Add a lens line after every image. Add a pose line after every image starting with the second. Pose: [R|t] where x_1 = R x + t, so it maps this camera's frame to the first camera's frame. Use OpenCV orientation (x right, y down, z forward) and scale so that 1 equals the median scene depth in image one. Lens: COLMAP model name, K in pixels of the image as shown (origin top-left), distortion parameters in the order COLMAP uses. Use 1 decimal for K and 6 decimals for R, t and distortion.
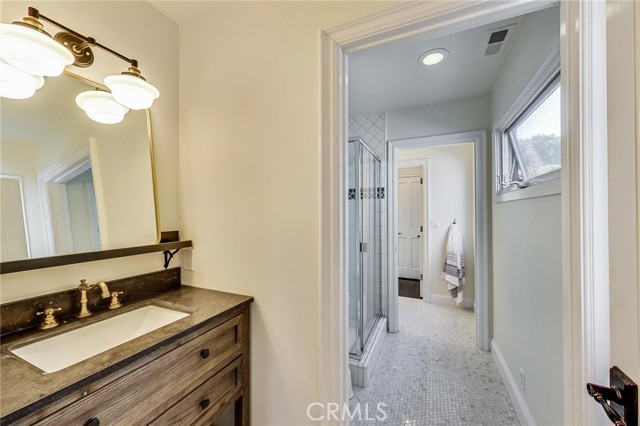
lens RADIAL K [[248.0, 0, 321.9], [0, 248.0, 210.7], [0, 0, 1]] dist [0.001826, 0.000145]
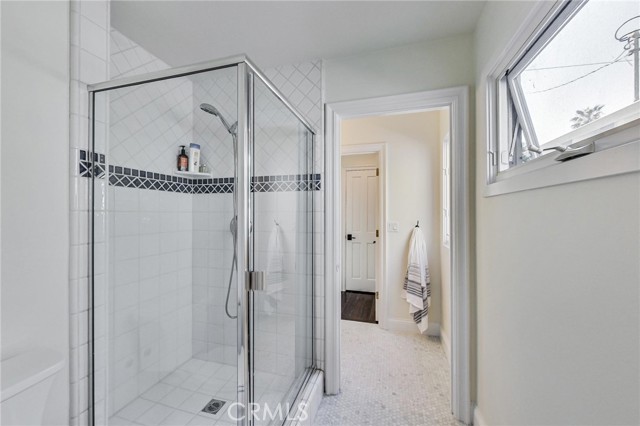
lens RADIAL K [[248.0, 0, 320.9], [0, 248.0, 212.5], [0, 0, 1]] dist [0.001826, 0.000145]
pose [[0.990319, 0.001475, 0.138800, 0.161248], [-0.002128, 0.999987, 0.004553, 0.005938], [-0.138792, -0.004804, 0.990310, 0.346464]]
